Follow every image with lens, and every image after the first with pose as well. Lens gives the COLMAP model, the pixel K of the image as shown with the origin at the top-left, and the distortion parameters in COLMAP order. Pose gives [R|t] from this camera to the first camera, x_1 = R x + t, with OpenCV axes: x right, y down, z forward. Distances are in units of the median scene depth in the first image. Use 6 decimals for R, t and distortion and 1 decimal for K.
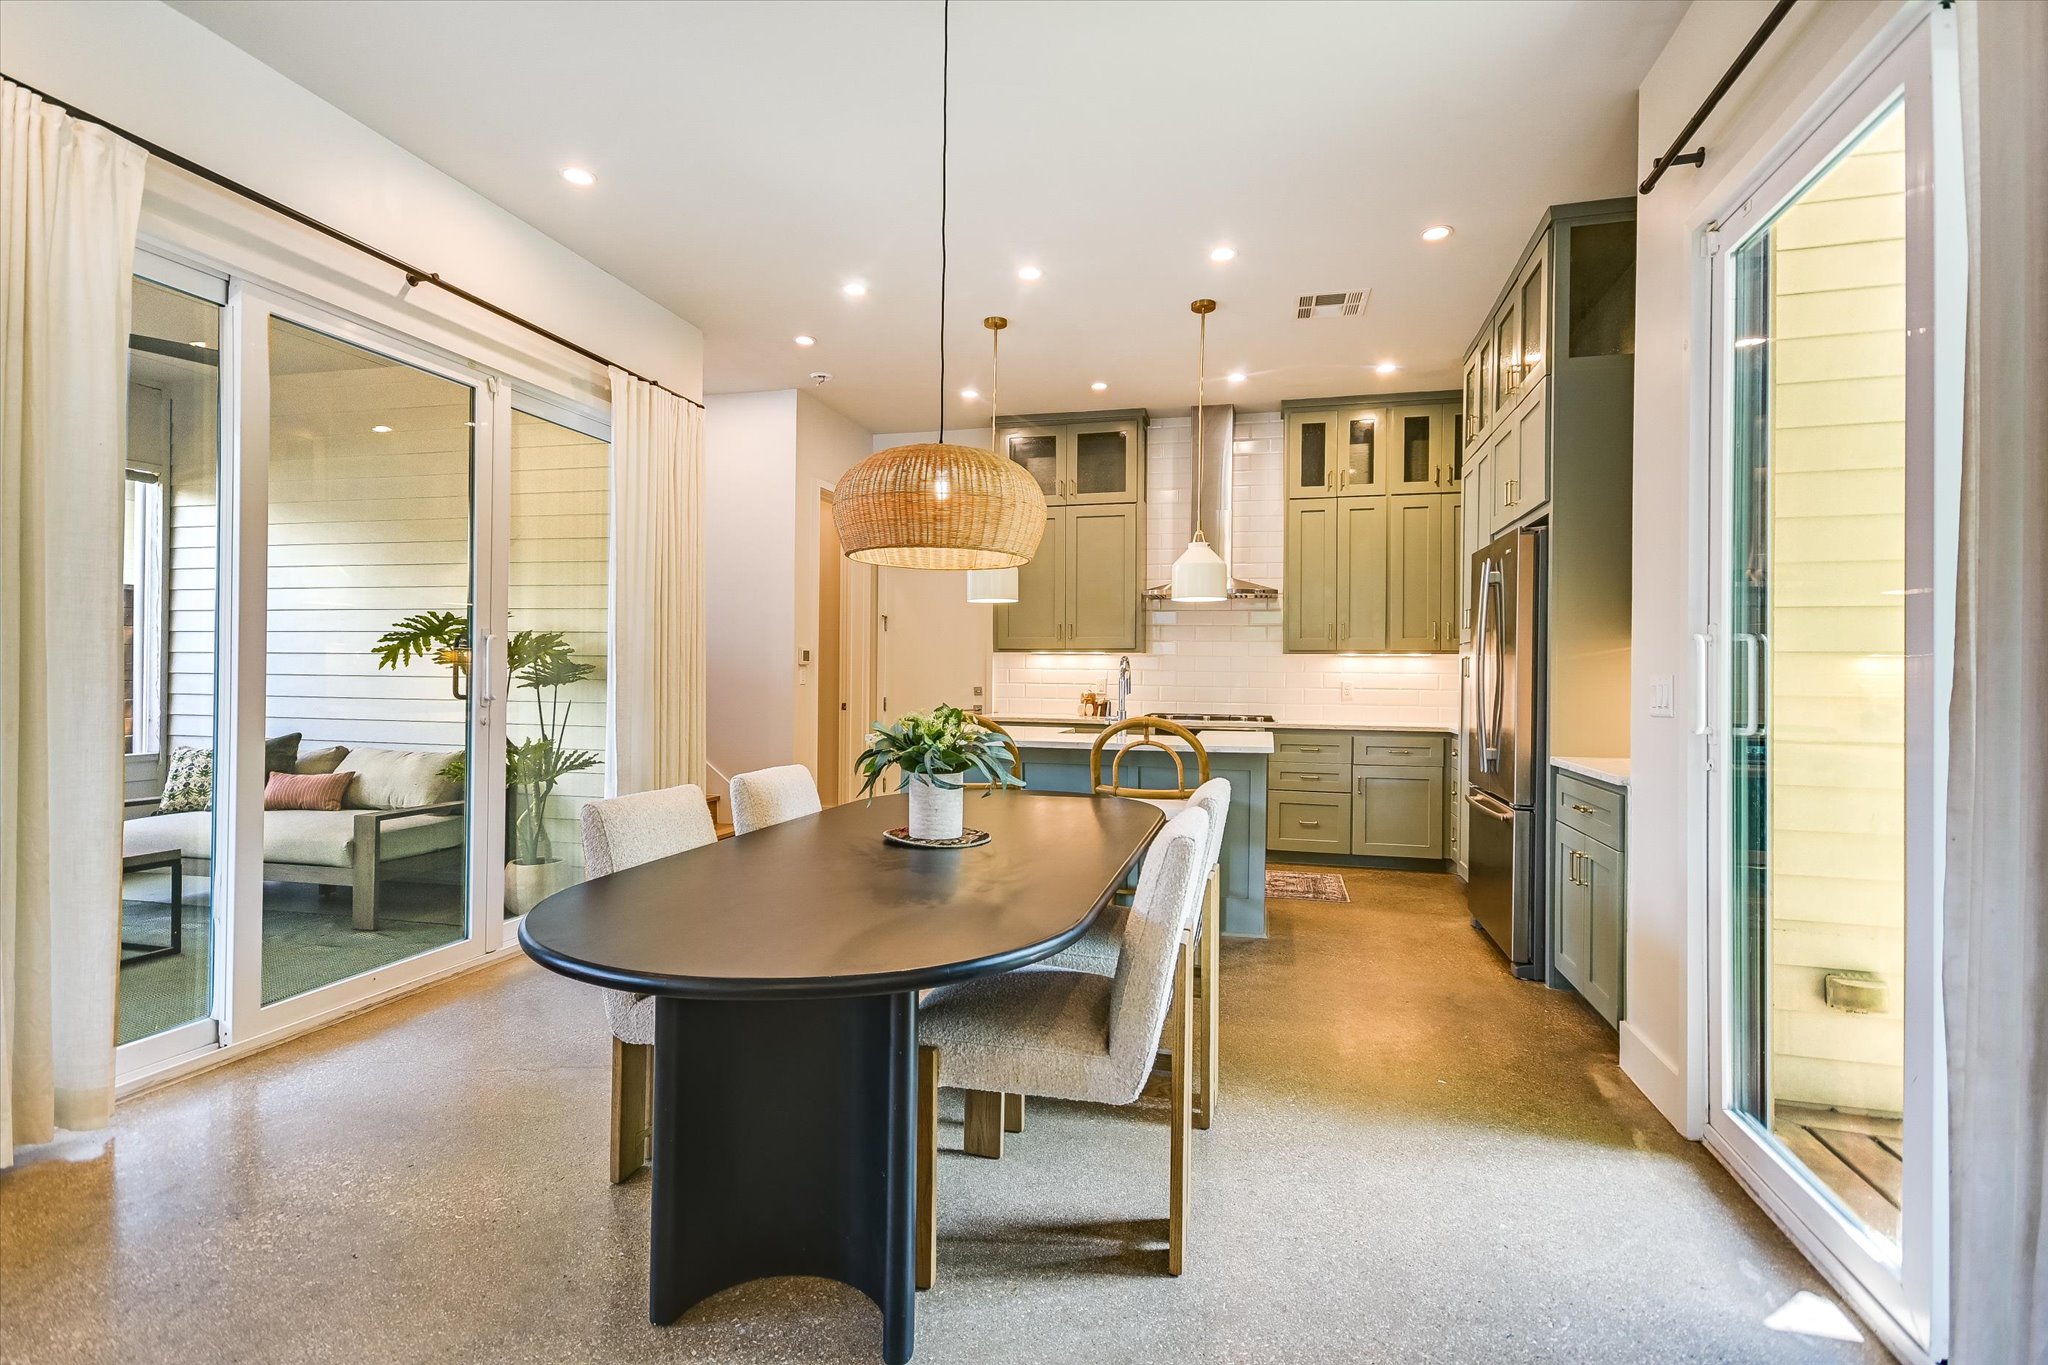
lens RADIAL K [[984.1, 0, 1018.8], [0, 984.1, 667.4], [0, 0, 1]] dist [0.009967, -0.000813]
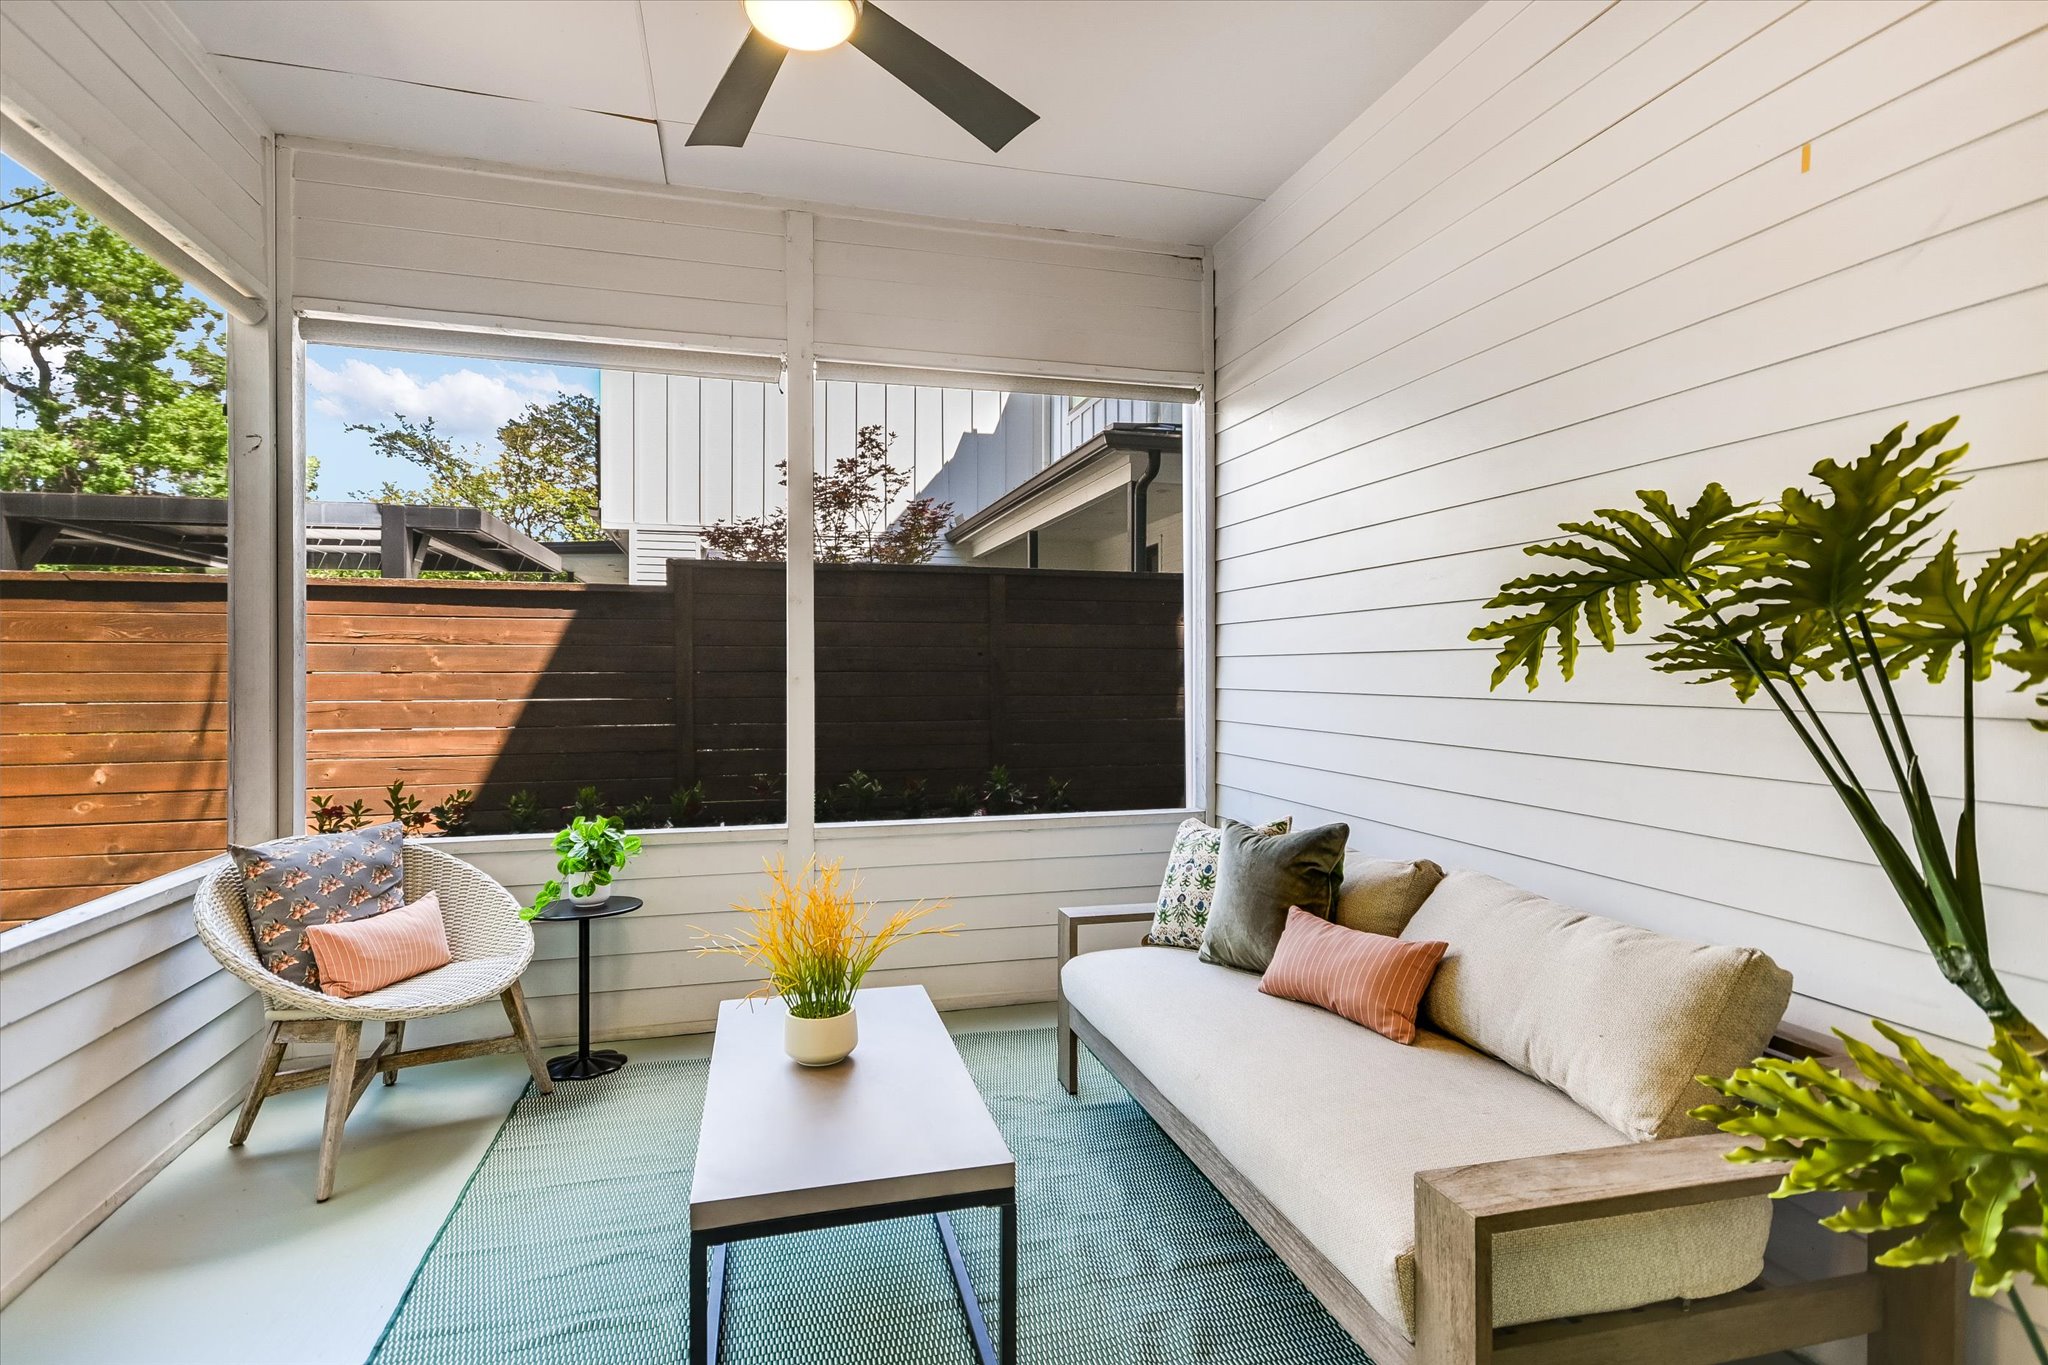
lens RADIAL K [[1040.9, 0, 1020.0], [0, 1040.9, 666.0], [0, 0, 1]] dist [0.008704, 0.000981]
pose [[0.512659, -0.014010, -0.858478, -0.407997], [0.008564, 0.999901, -0.011204, -0.003295], [0.858550, -0.001608, 0.512728, 0.653811]]
